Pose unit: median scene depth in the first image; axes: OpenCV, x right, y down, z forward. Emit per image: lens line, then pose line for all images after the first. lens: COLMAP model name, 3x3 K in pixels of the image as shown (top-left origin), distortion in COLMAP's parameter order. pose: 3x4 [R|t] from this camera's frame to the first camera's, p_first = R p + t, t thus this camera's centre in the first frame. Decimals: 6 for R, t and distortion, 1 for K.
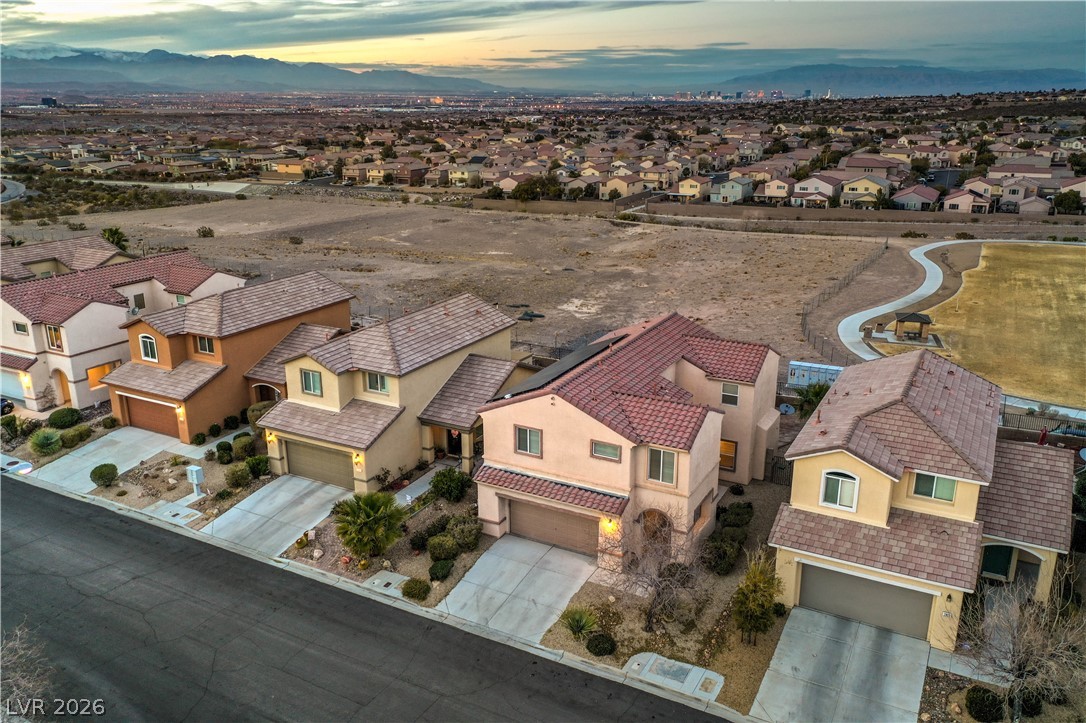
lens RADIAL K [[868.7, 0, 527.6], [0, 868.7, 364.0], [0, 0, 1]] dist [0.007989, 0.005189]
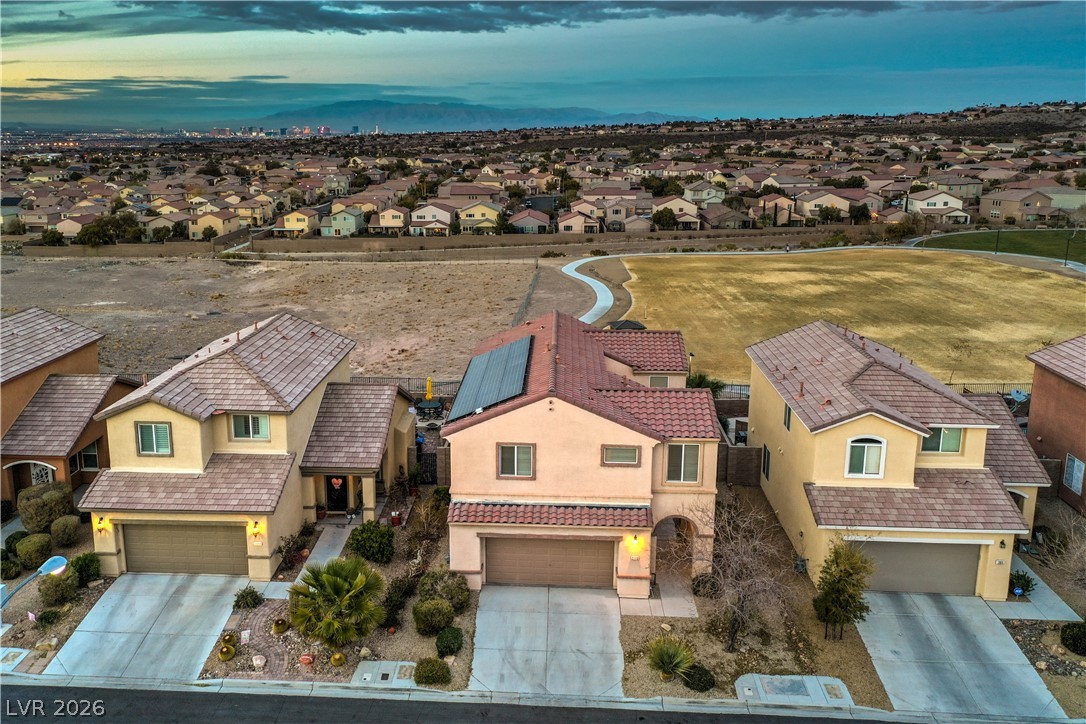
lens RADIAL K [[968.5, 0, 489.4], [0, 968.5, 340.9], [0, 0, 1]] dist [0.013450, -0.000232]
pose [[0.908288, -0.089499, 0.408659, -0.310154], [0.124632, 0.990381, -0.060109, 0.023153], [-0.399349, 0.105528, 0.910705, 0.137040]]
